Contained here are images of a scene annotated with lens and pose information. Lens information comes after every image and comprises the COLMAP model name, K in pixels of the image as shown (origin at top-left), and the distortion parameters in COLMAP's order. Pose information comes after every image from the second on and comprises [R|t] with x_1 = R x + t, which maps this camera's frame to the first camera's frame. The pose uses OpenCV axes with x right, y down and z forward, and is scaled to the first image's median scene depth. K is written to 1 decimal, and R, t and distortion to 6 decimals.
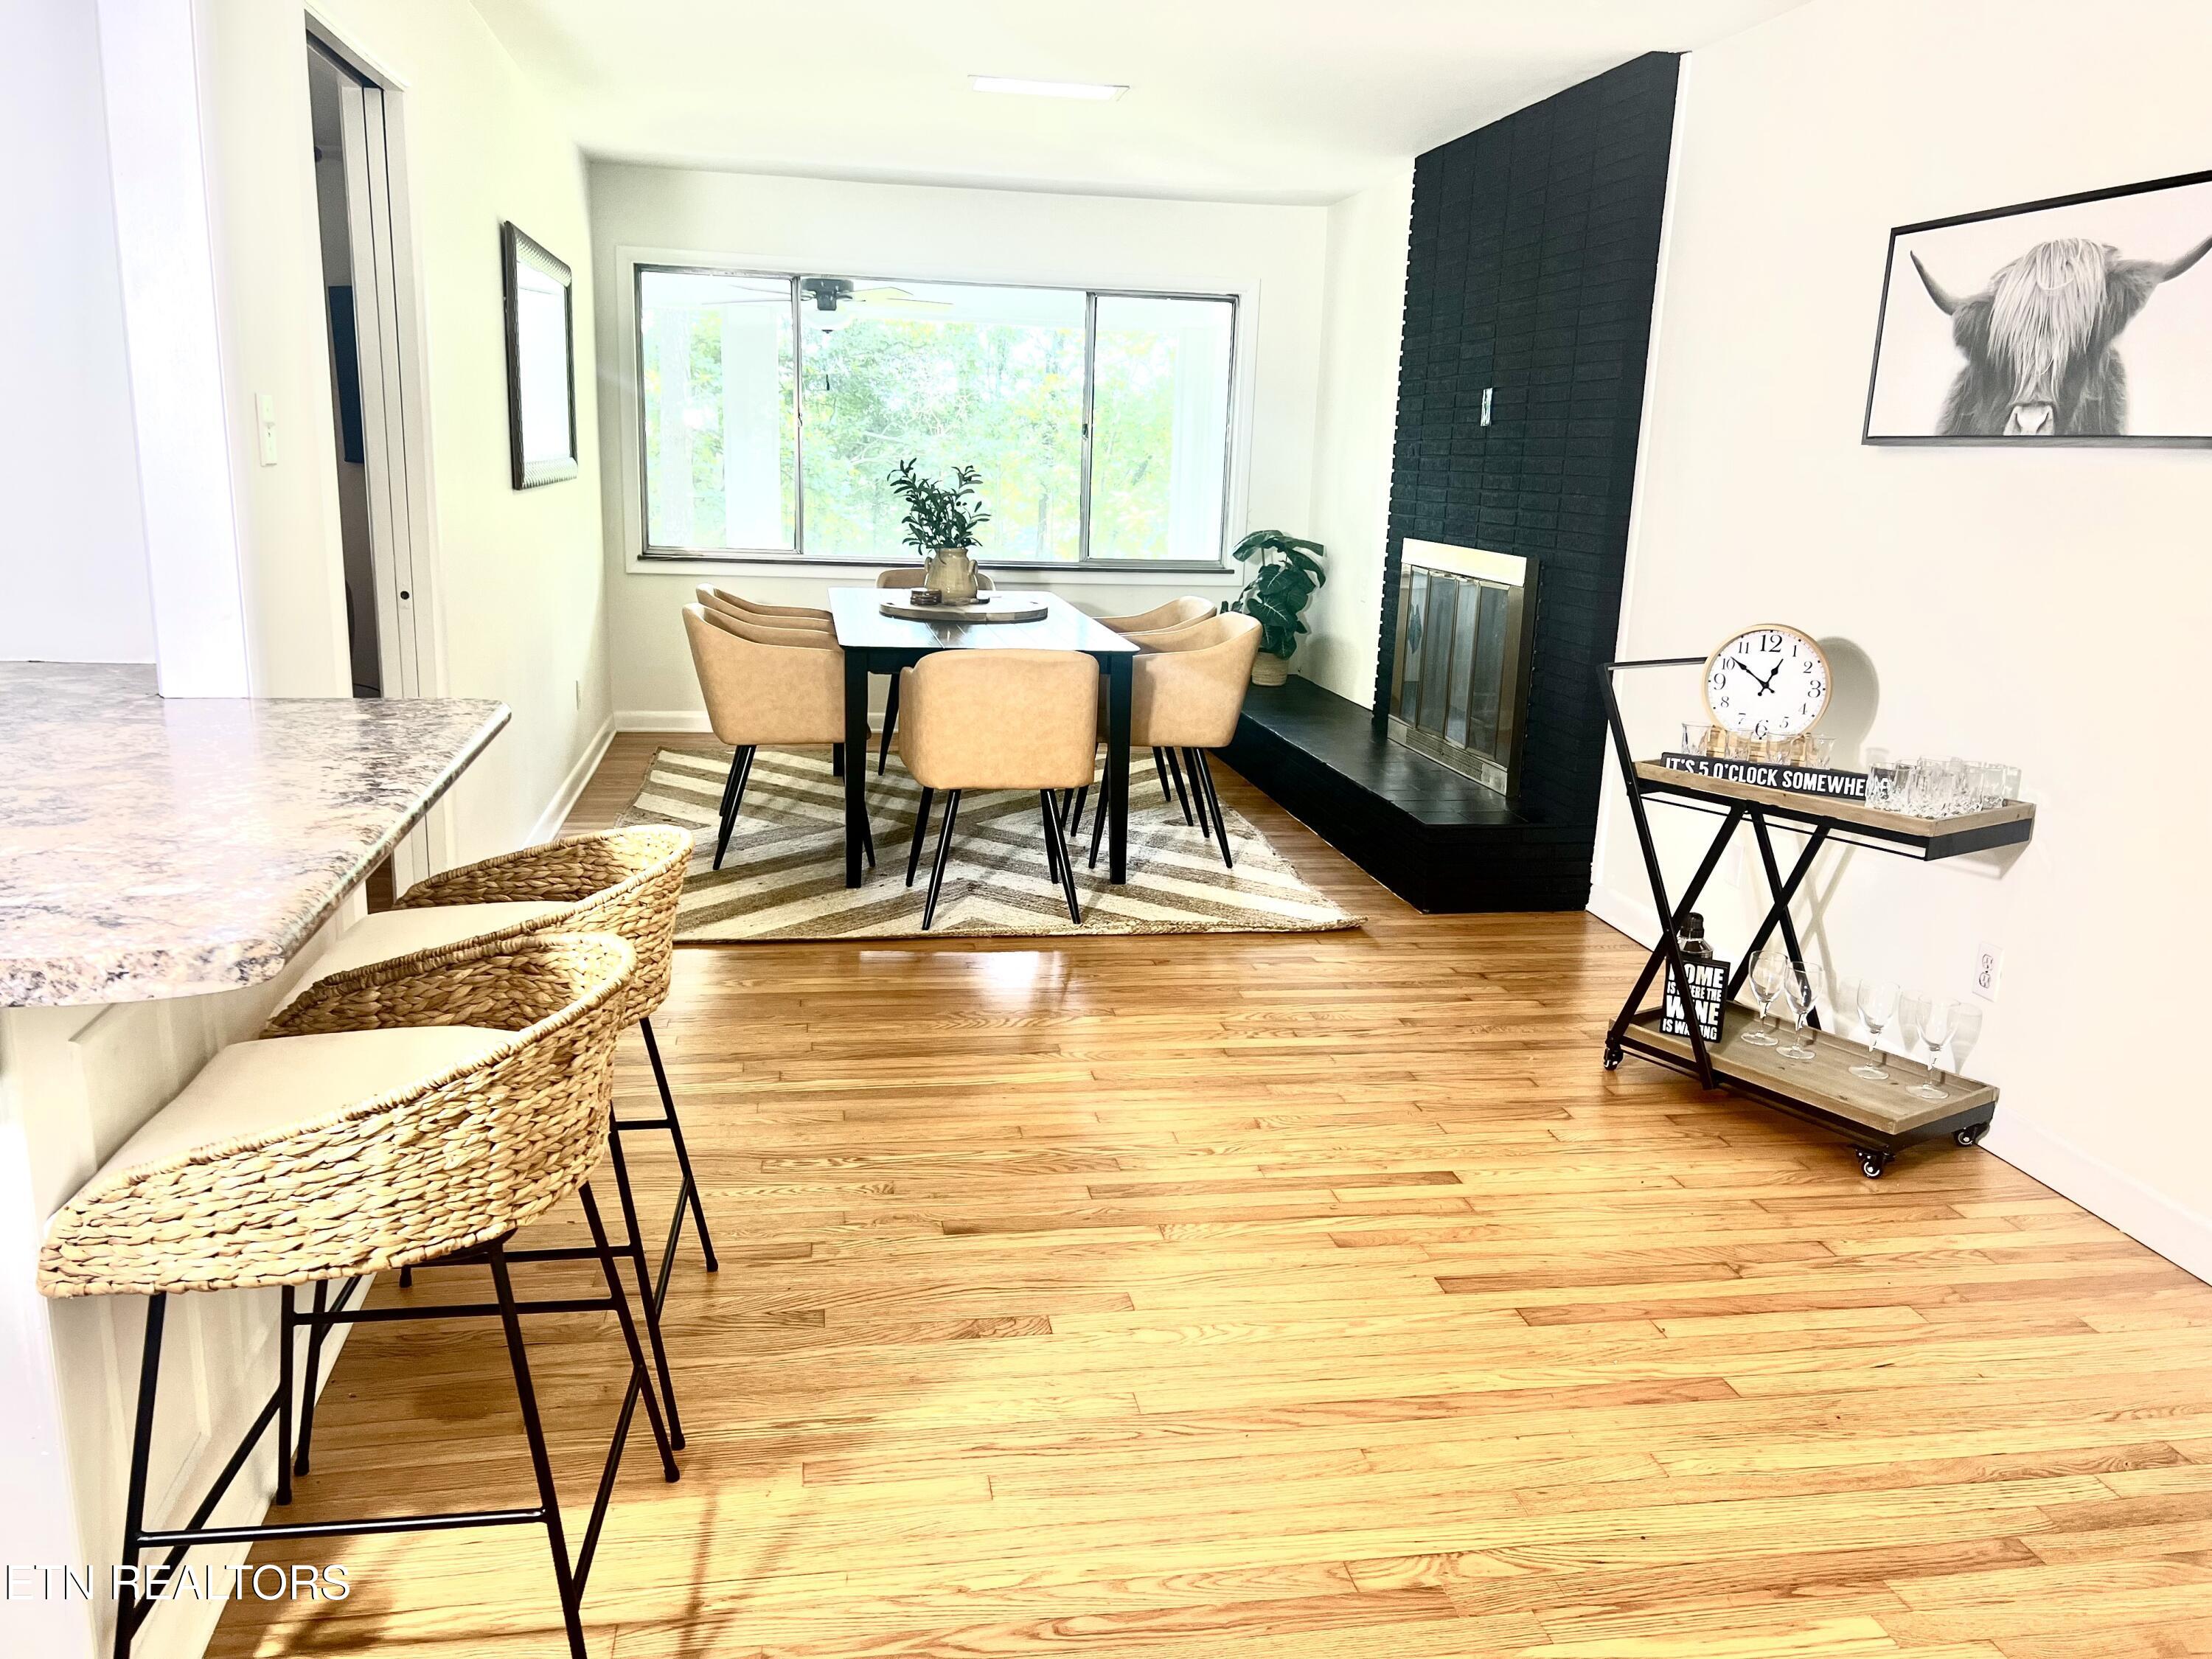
lens RADIAL K [[1658.1, 0, 1100.1], [0, 1658.1, 819.8], [0, 0, 1]] dist [0.049177, -0.022285]
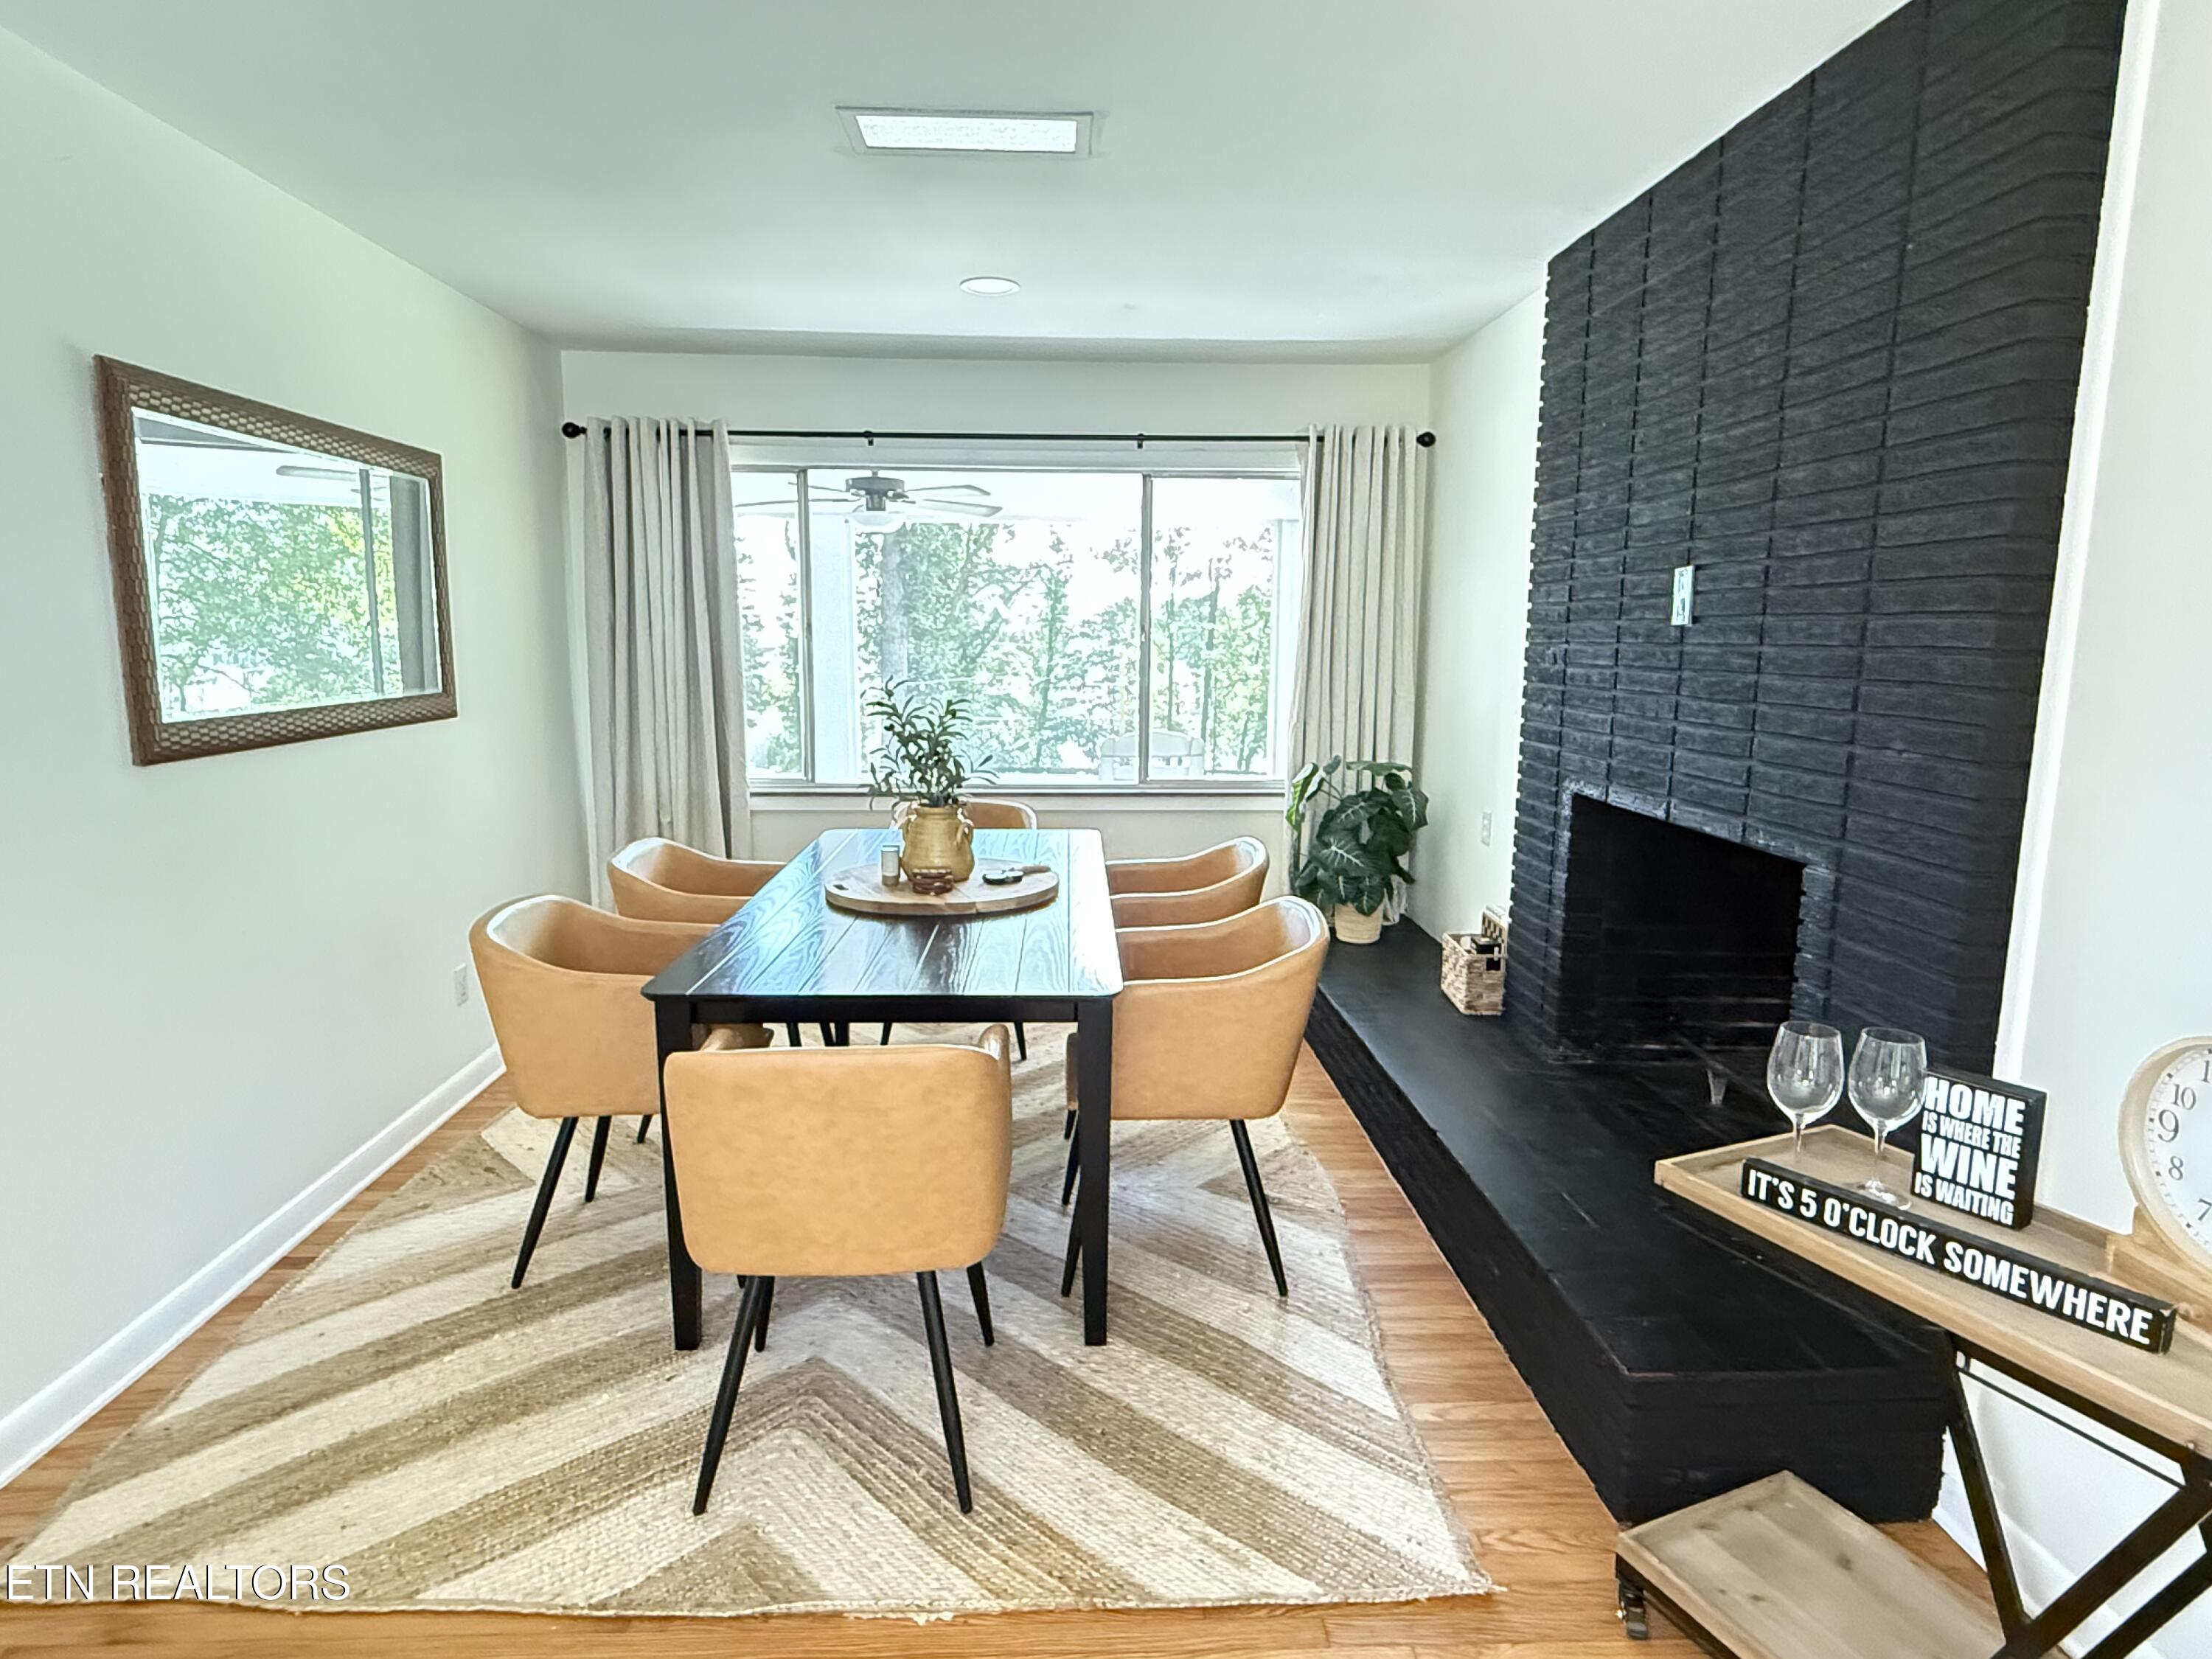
lens RADIAL K [[1314.2, 0, 1094.4], [0, 1314.2, 828.2], [0, 0, 1]] dist [0.000918, -0.000413]
pose [[0.991500, -0.001360, -0.130100, 0.086941], [-0.008487, 0.997140, -0.075102, -0.139749], [0.129830, 0.075567, 0.988652, 0.563815]]
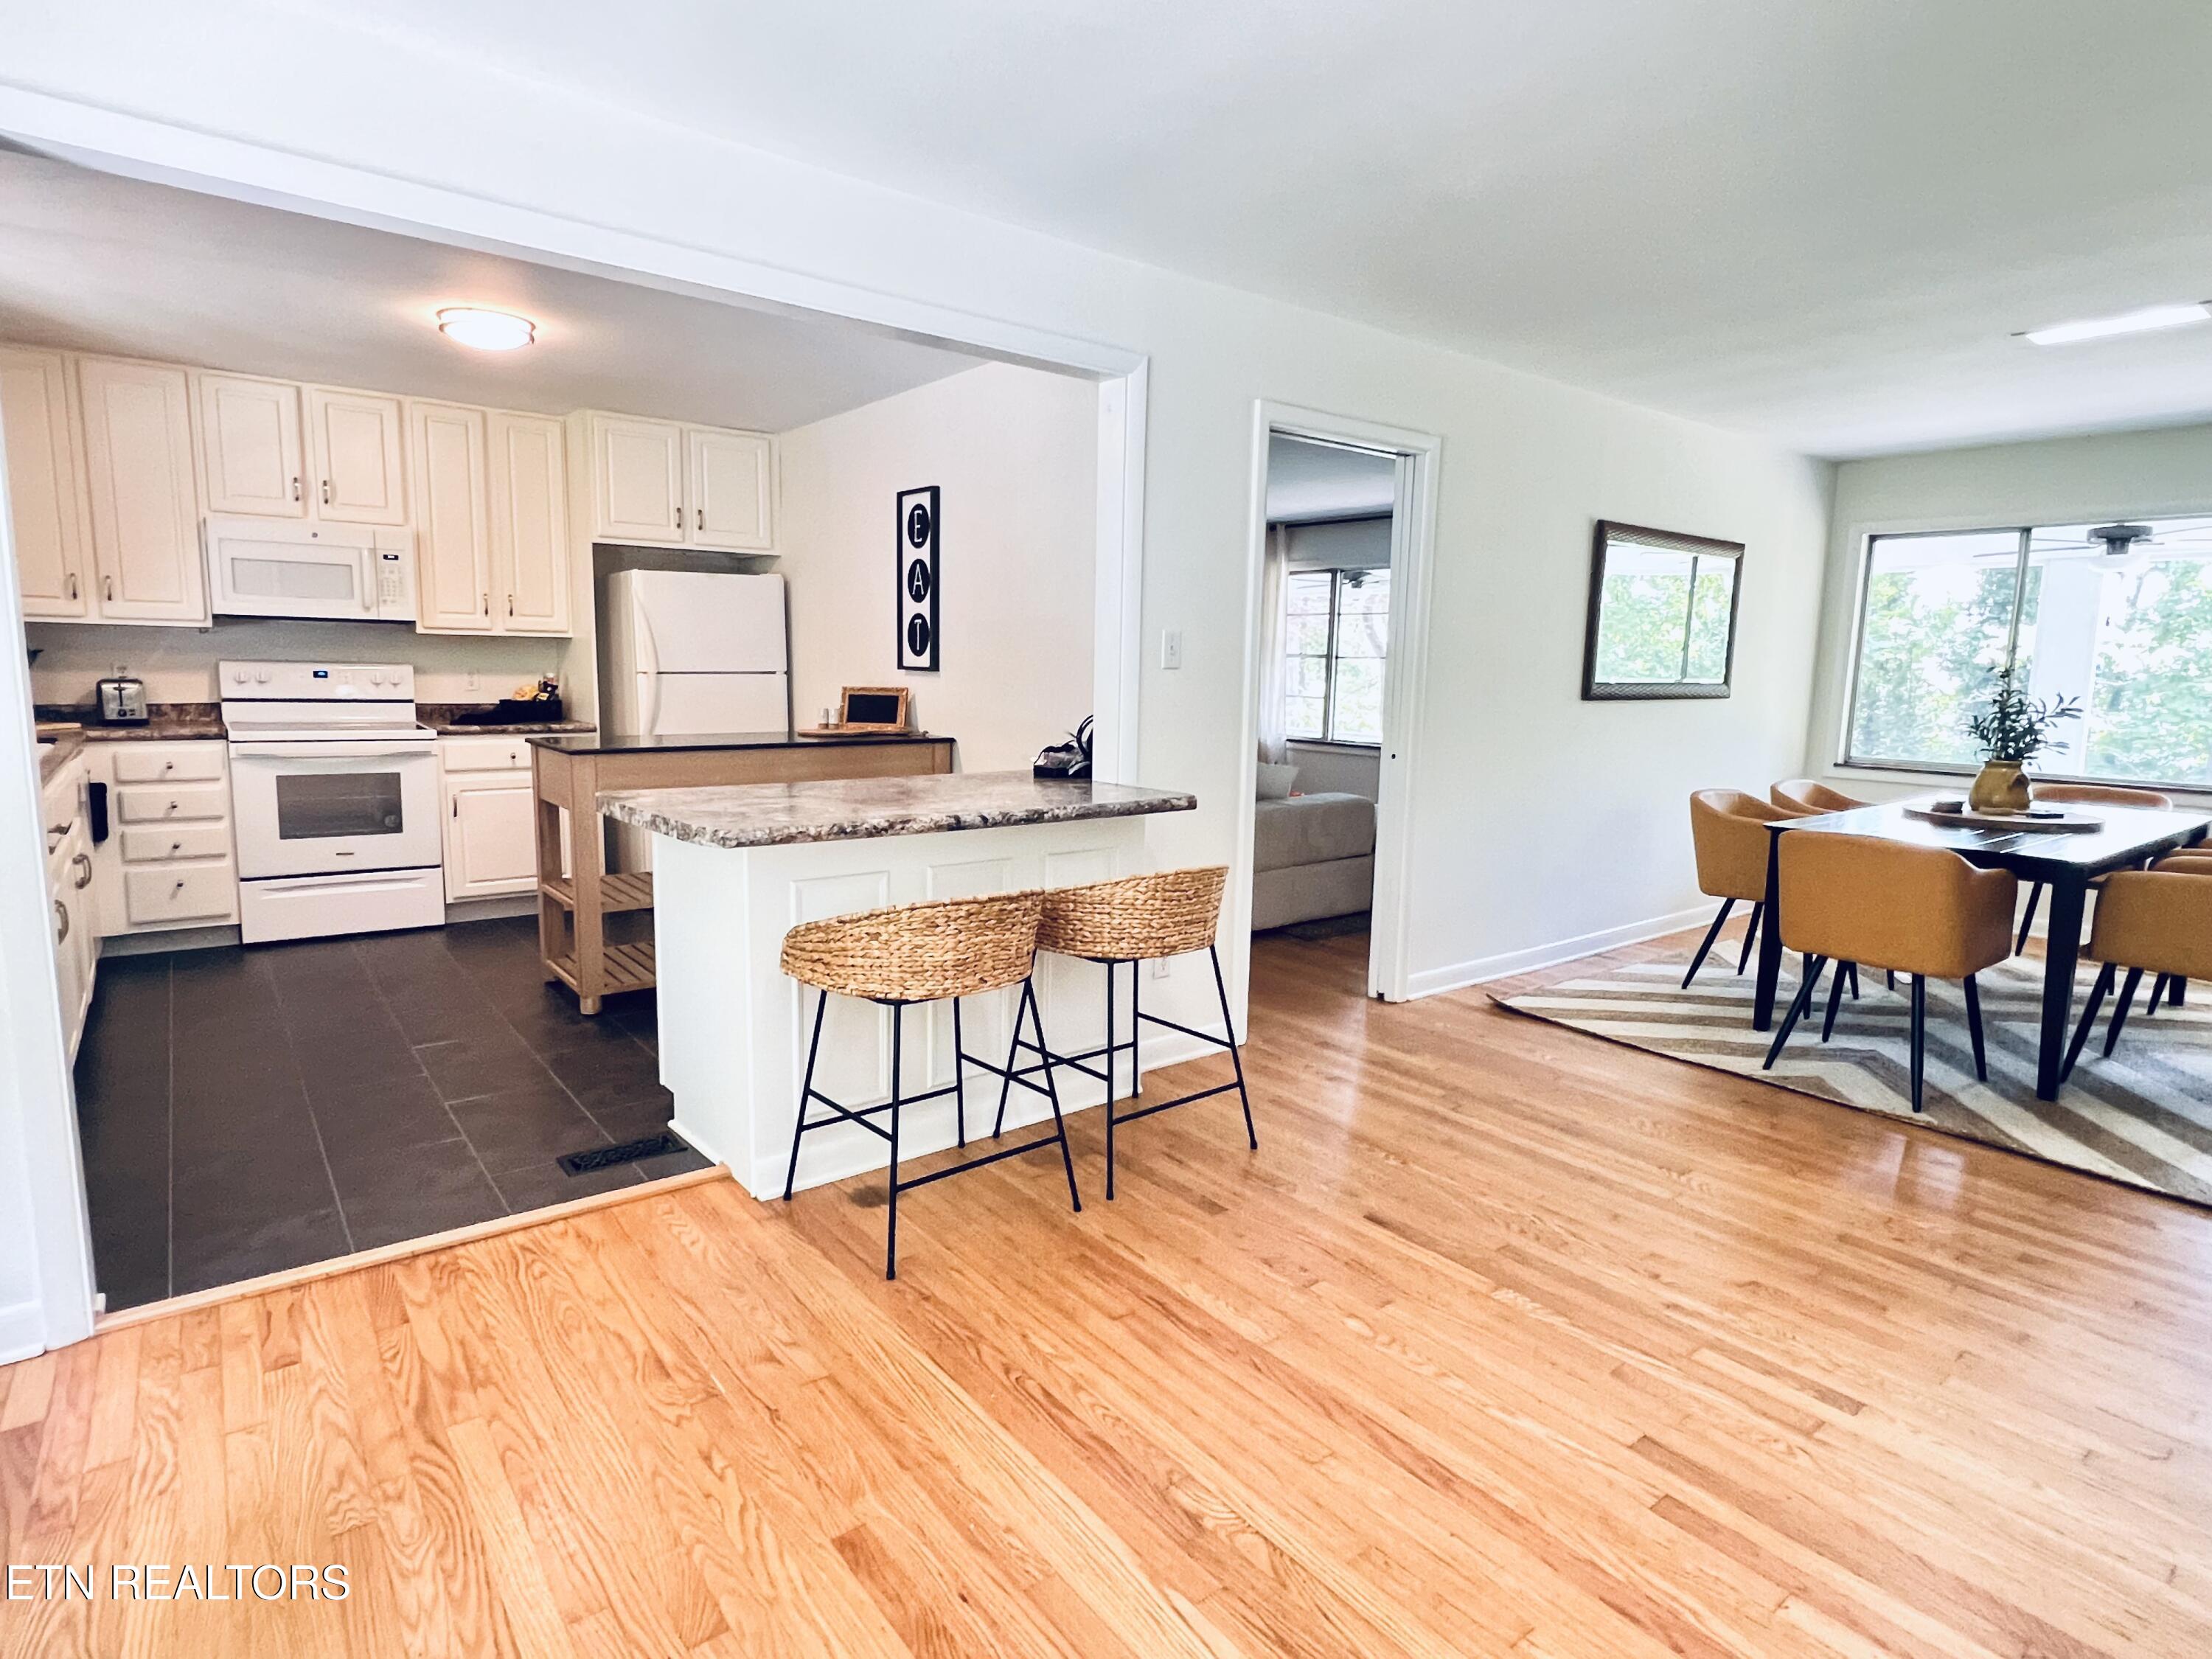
lens RADIAL K [[1182.9, 0, 1092.3], [0, 1182.9, 820.3], [0, 0, 1]] dist [0.000826, -0.000748]
pose [[0.479100, 0.099257, -0.872131, 0.351074], [-0.200240, 0.979746, 0.001504, -0.012110], [0.854615, 0.173915, 0.489271, 0.171914]]
